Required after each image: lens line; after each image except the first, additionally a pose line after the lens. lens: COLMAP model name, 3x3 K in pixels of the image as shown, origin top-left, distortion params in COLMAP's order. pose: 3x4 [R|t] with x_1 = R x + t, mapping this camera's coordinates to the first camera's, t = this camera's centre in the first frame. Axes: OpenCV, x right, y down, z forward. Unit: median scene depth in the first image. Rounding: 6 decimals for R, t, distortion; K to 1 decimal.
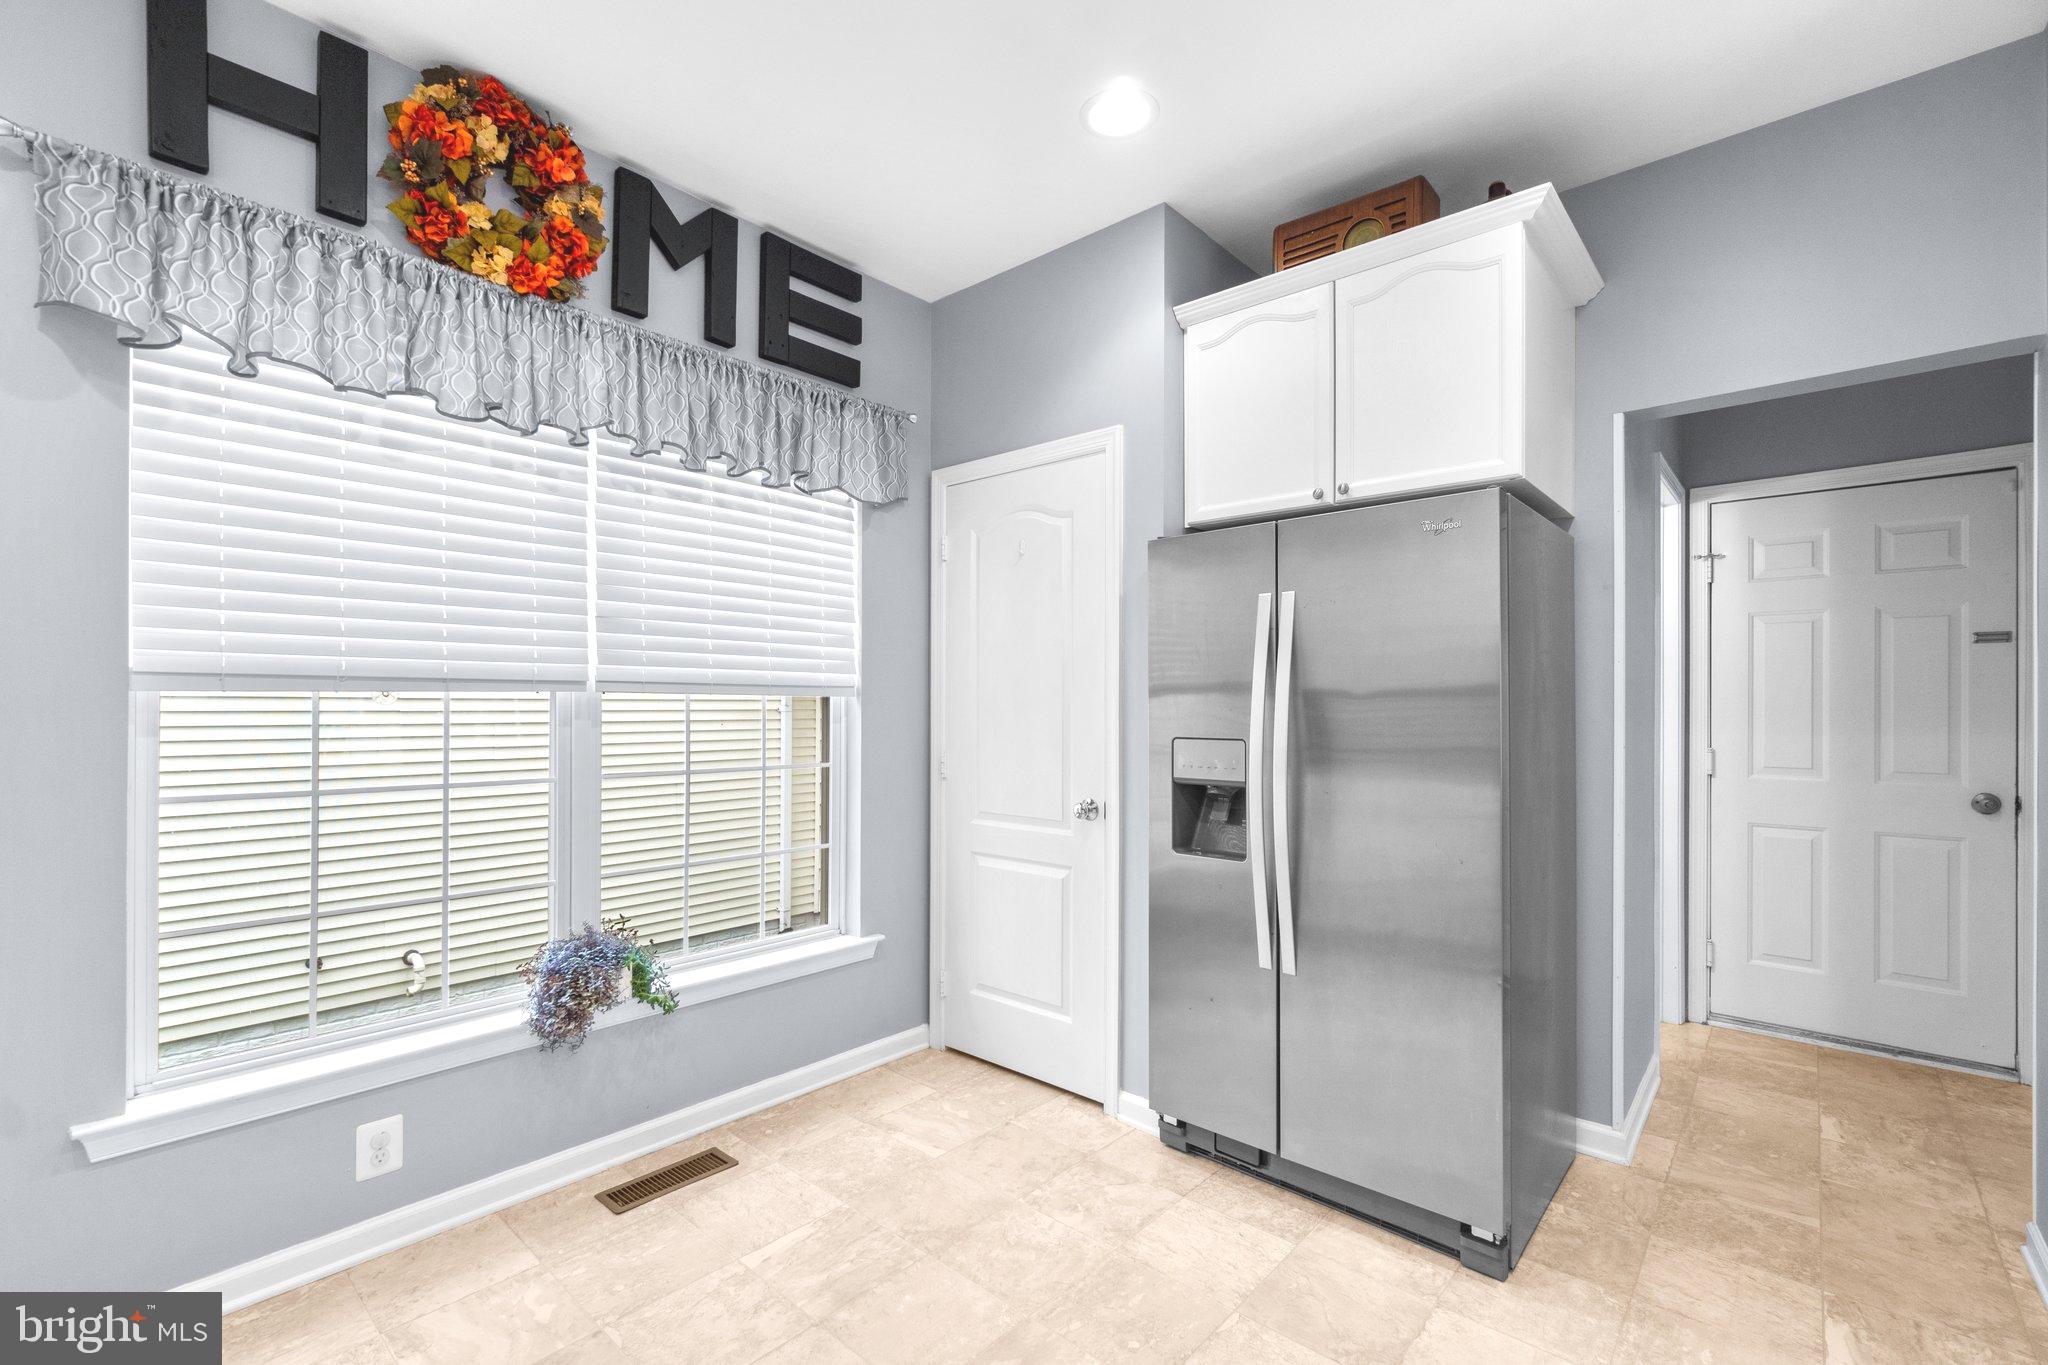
lens RADIAL K [[886.7, 0, 1022.4], [0, 886.7, 694.6], [0, 0, 1]] dist [0.001184, -0.000432]
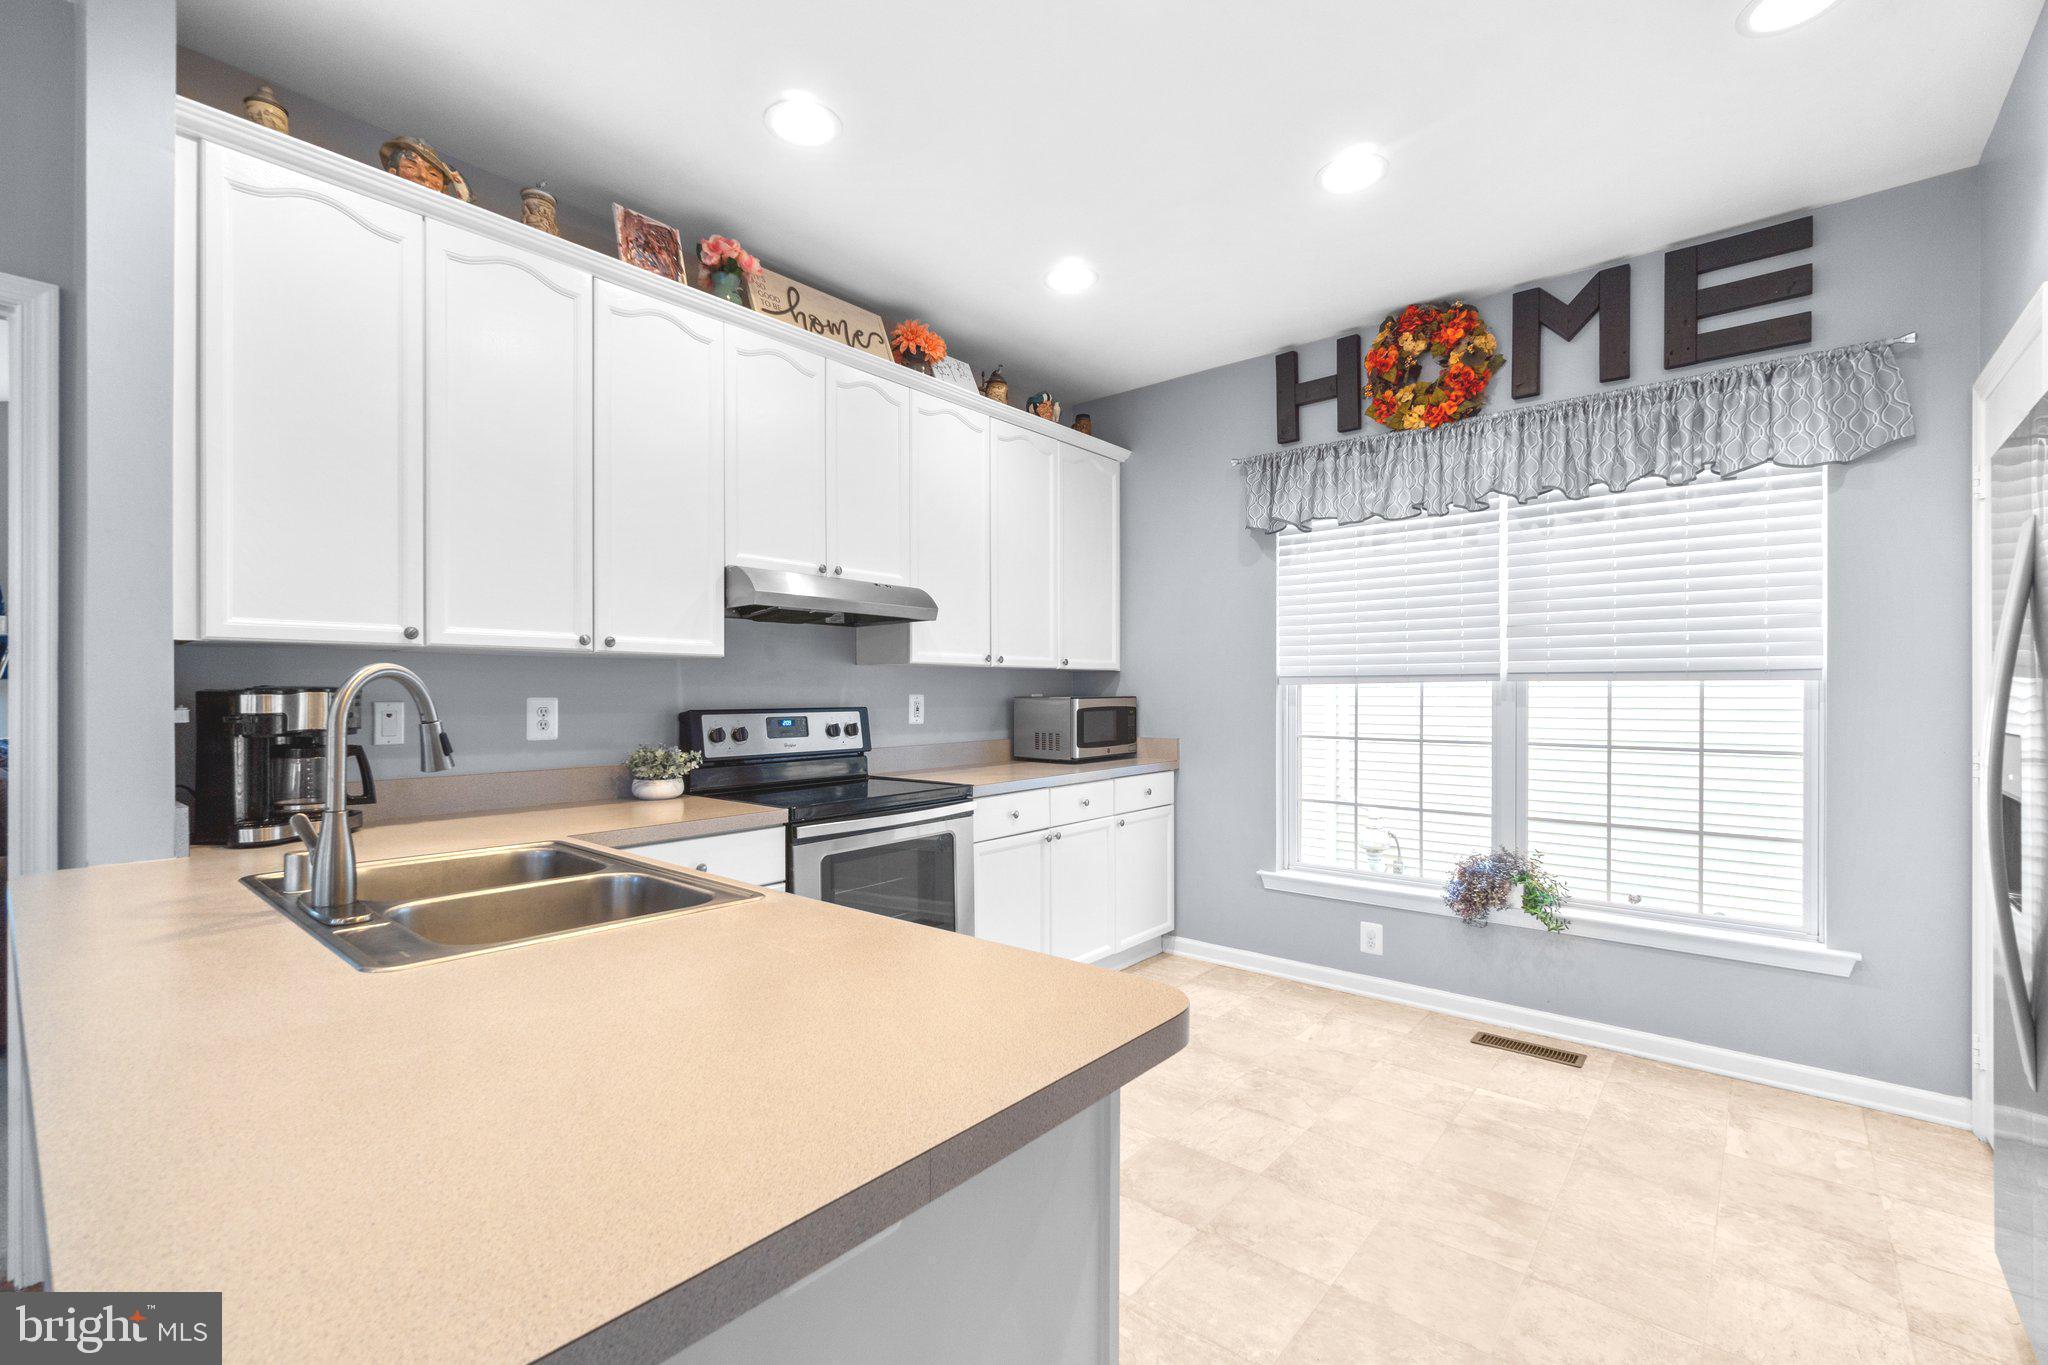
lens RADIAL K [[886.7, 0, 1019.8], [0, 886.7, 685.0], [0, 0, 1]] dist [0.001184, -0.000432]
pose [[0.027436, -0.018098, -0.999460, 0.887442], [0.005837, 0.999822, -0.017944, 0.023333], [0.999607, -0.005342, 0.027536, 0.207755]]
